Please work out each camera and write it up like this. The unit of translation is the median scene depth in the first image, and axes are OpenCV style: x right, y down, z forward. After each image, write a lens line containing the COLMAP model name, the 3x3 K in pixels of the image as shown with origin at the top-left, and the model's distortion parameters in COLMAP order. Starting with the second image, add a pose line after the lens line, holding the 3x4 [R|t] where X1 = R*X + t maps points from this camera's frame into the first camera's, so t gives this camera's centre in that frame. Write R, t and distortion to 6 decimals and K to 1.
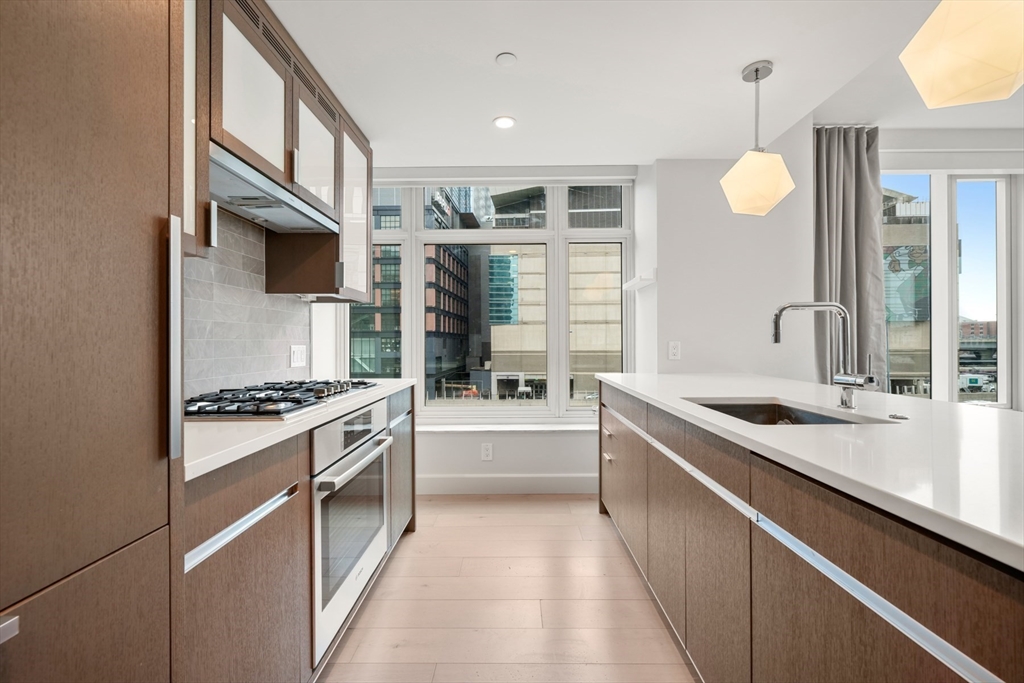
lens RADIAL K [[435.9, 0, 508.0], [0, 435.9, 341.1], [0, 0, 1]] dist [0.005015, -0.003036]
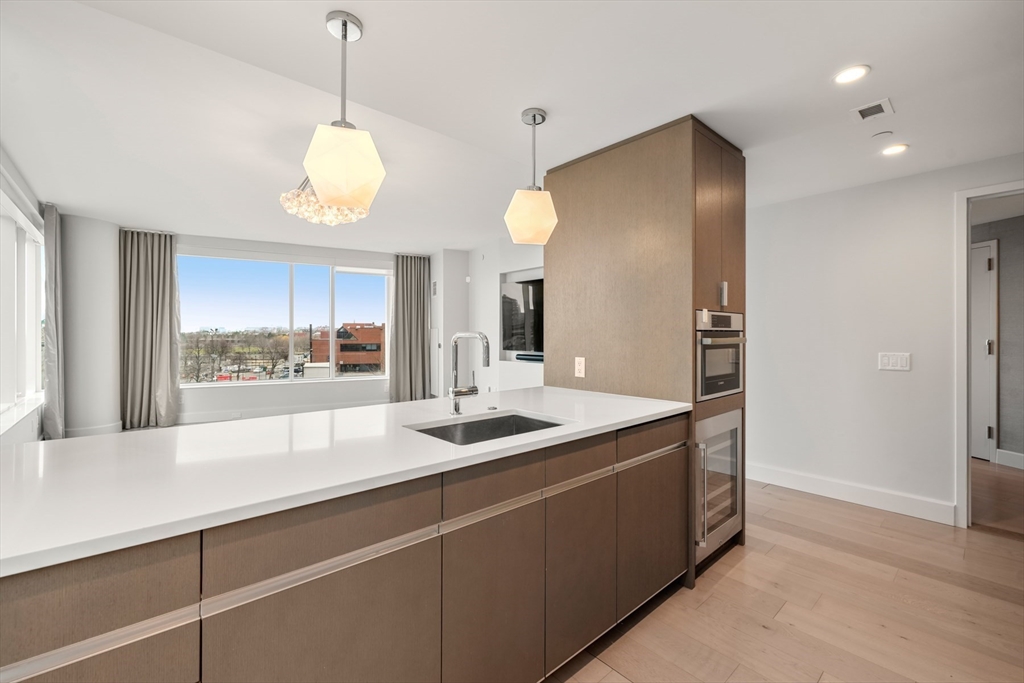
lens RADIAL K [[435.9, 0, 514.1], [0, 435.9, 336.7], [0, 0, 1]] dist [0.005015, -0.003036]
pose [[-0.672330, 0.003007, 0.740245, -0.127744], [0.001570, 0.999995, -0.002636, -0.031326], [-0.740249, -0.000611, -0.672332, 0.766924]]
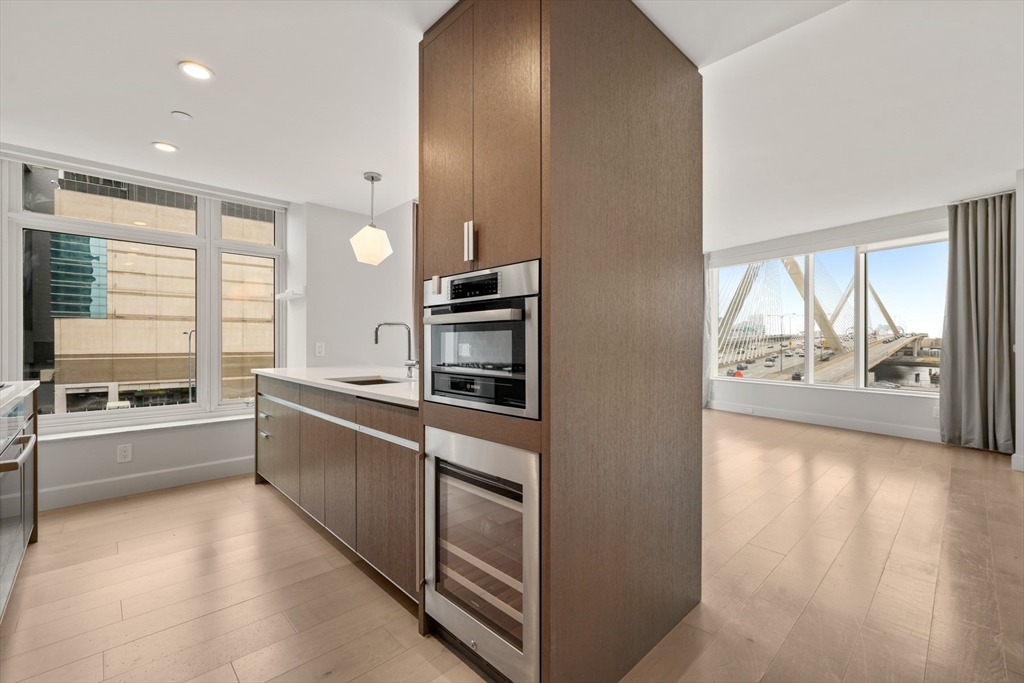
lens RADIAL K [[435.9, 0, 507.8], [0, 435.9, 340.1], [0, 0, 1]] dist [0.005015, -0.003036]
pose [[0.718367, 0.008171, 0.695616, -0.112639], [-0.005142, 0.999966, -0.006436, -0.000629], [-0.695645, 0.001046, 0.718385, -0.303664]]
